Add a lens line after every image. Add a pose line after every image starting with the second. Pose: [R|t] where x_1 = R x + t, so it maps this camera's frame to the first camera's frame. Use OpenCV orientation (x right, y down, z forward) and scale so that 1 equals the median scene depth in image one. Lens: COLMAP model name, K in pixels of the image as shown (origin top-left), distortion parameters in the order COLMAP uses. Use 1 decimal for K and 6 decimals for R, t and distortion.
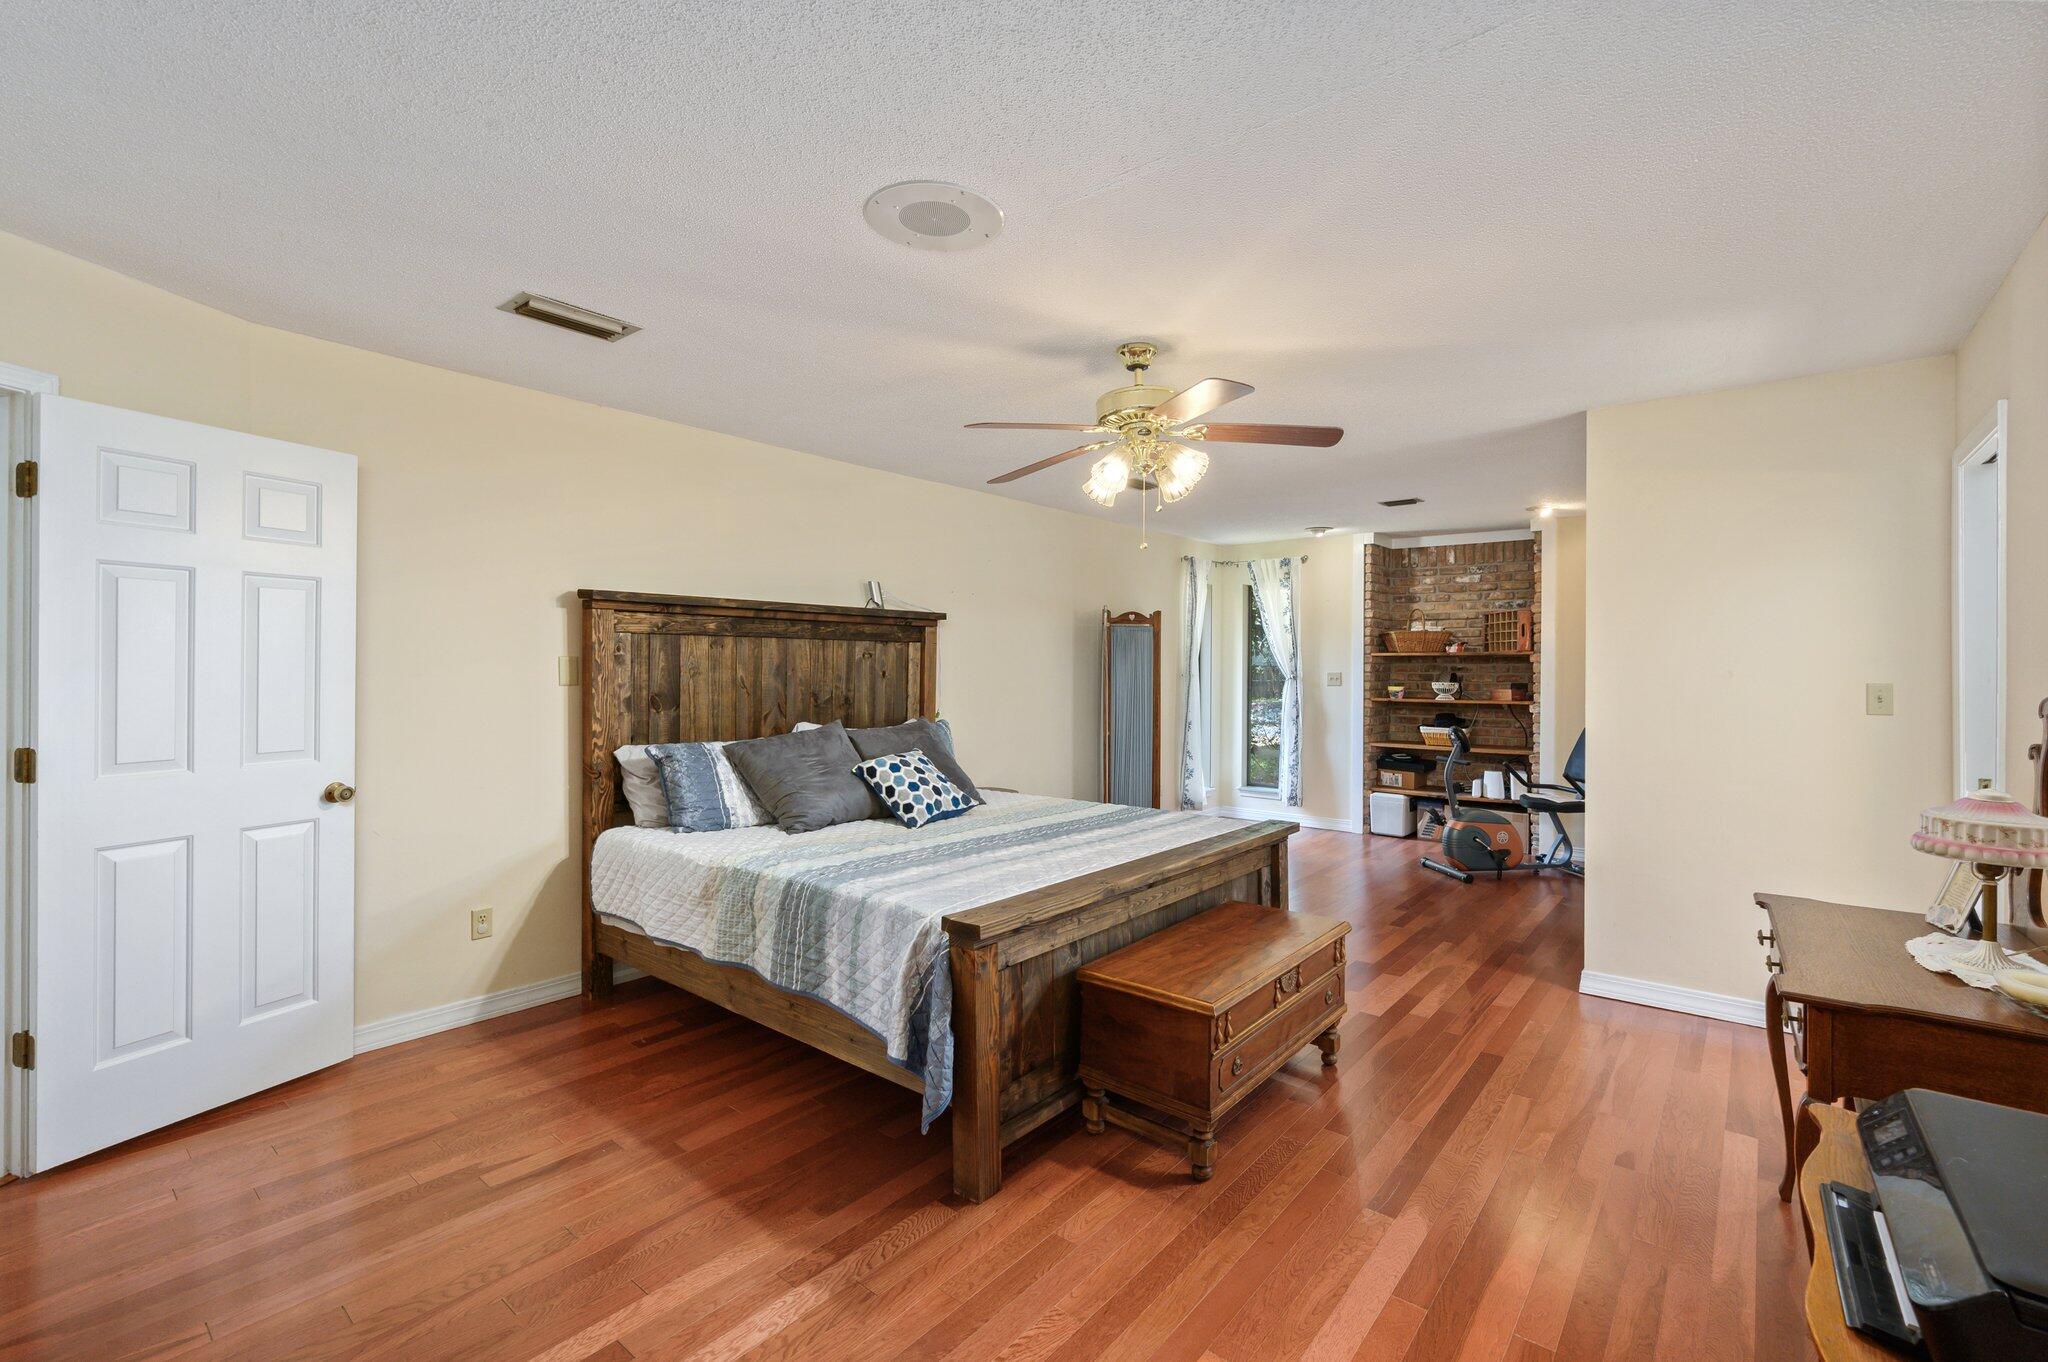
lens RADIAL K [[860.9, 0, 1035.0], [0, 860.9, 672.4], [0, 0, 1]] dist [0.000466, 0.000433]
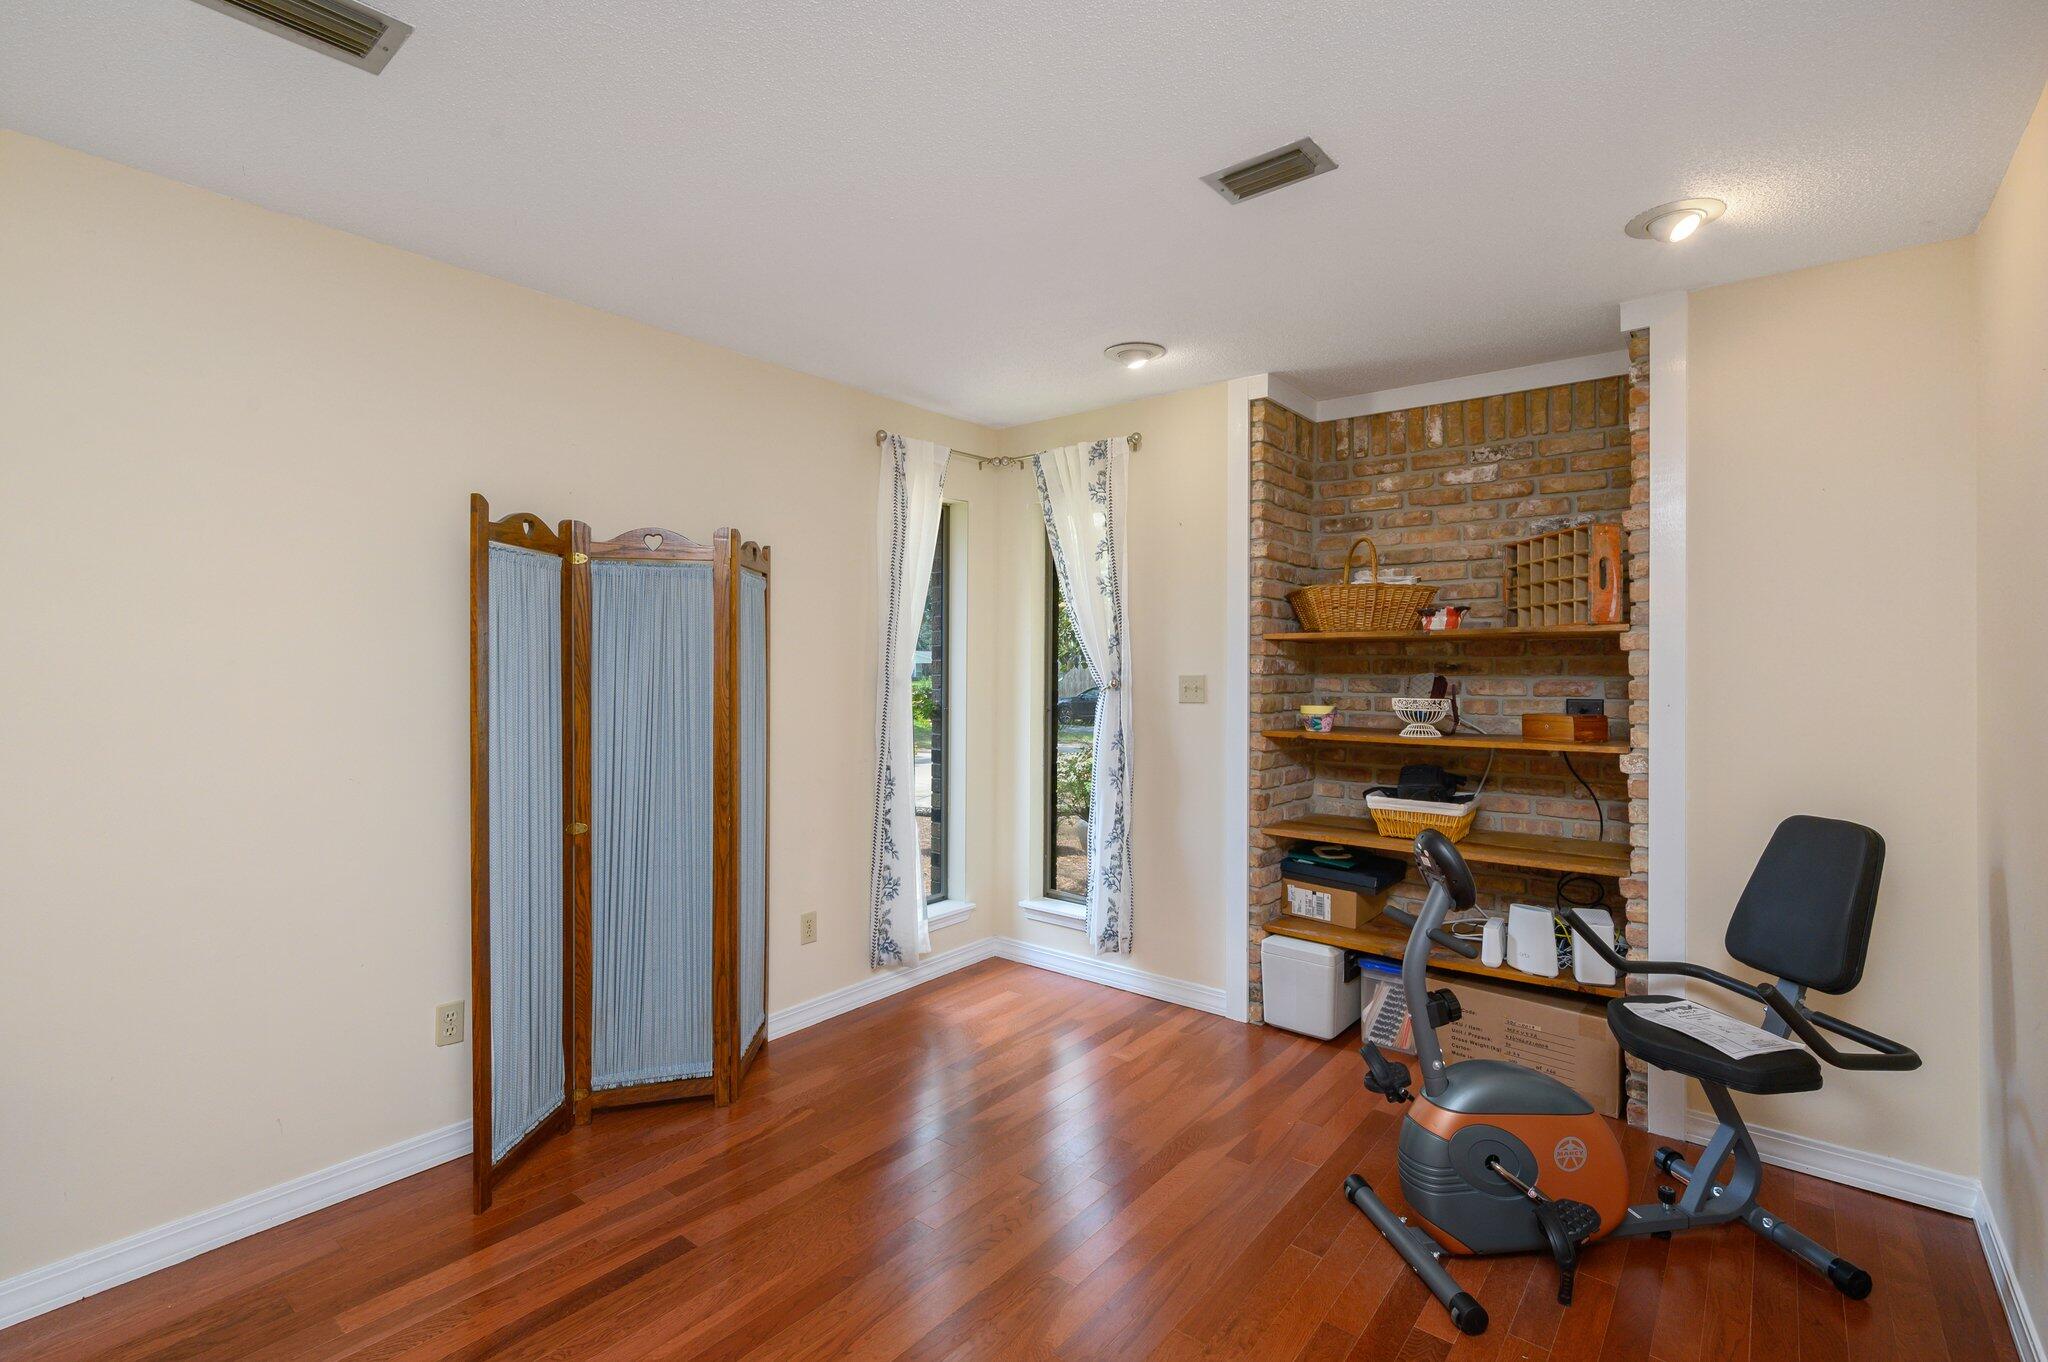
lens RADIAL K [[935.9, 0, 1013.2], [0, 935.9, 670.1], [0, 0, 1]] dist [-0.001422, -0.001385]
pose [[0.999963, -0.004857, 0.007080, 0.249267], [0.004857, 0.999988, -0.000022, -0.003318], [-0.007080, 0.000056, 0.999975, 0.491726]]
